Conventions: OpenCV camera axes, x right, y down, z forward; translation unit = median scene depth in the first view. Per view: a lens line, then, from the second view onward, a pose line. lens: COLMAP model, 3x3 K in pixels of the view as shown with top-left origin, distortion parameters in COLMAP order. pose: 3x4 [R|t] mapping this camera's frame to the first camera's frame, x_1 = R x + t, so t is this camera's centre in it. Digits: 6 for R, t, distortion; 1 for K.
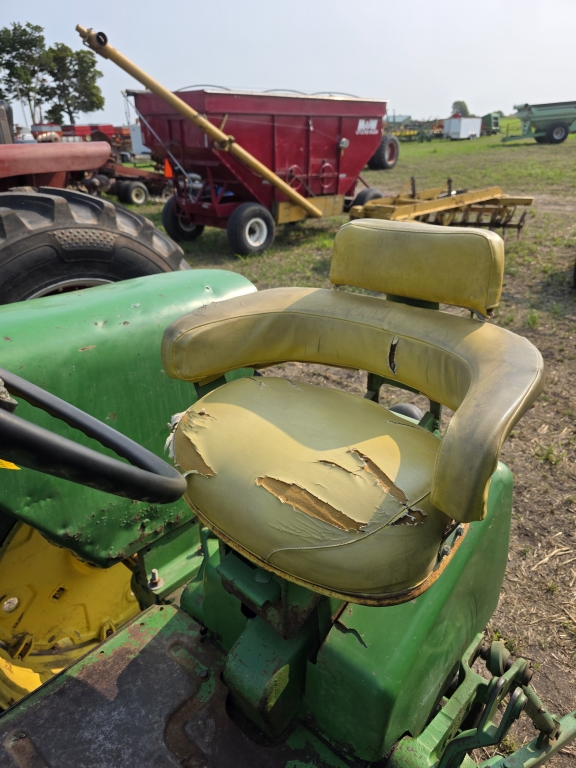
lens RADIAL K [[518.2, 0, 292.7], [0, 518.2, 386.7], [0, 0, 1]] dist [0.080688, -0.071607]
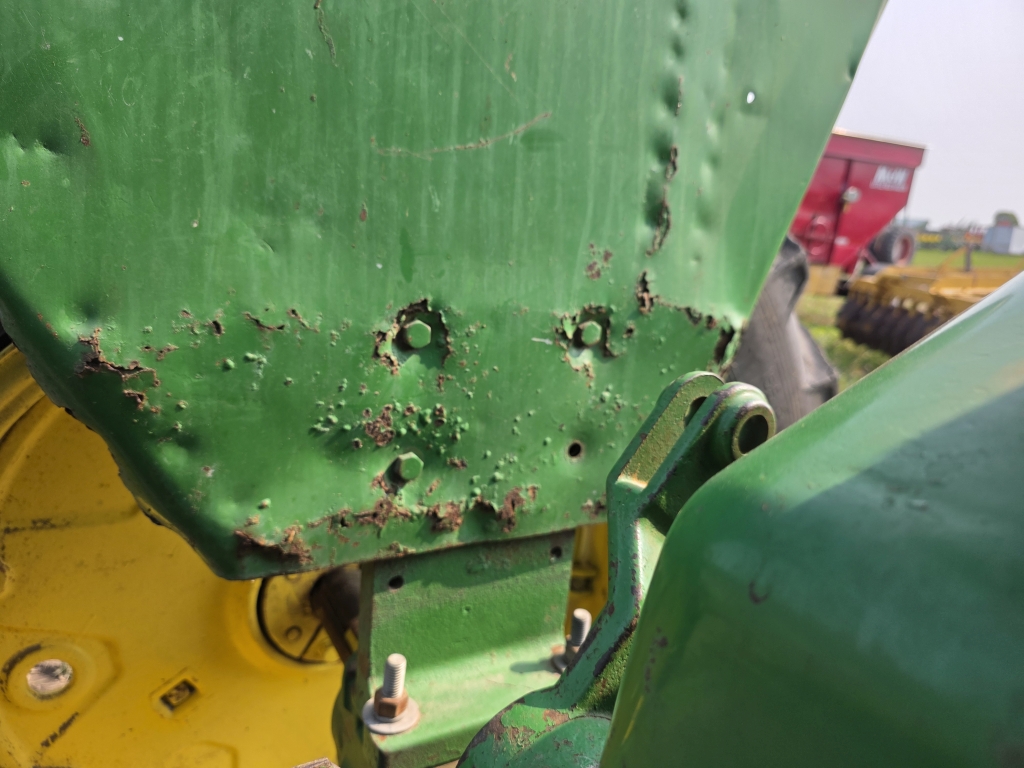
lens RADIAL K [[698.7, 0, 511.7], [0, 698.7, 379.9], [0, 0, 1]] dist [0.058465, -0.066218]
pose [[0.945544, 0.155022, -0.286208, -0.121893], [-0.217331, 0.955266, -0.200584, 0.268224], [0.242310, 0.251863, 0.936937, 0.624000]]
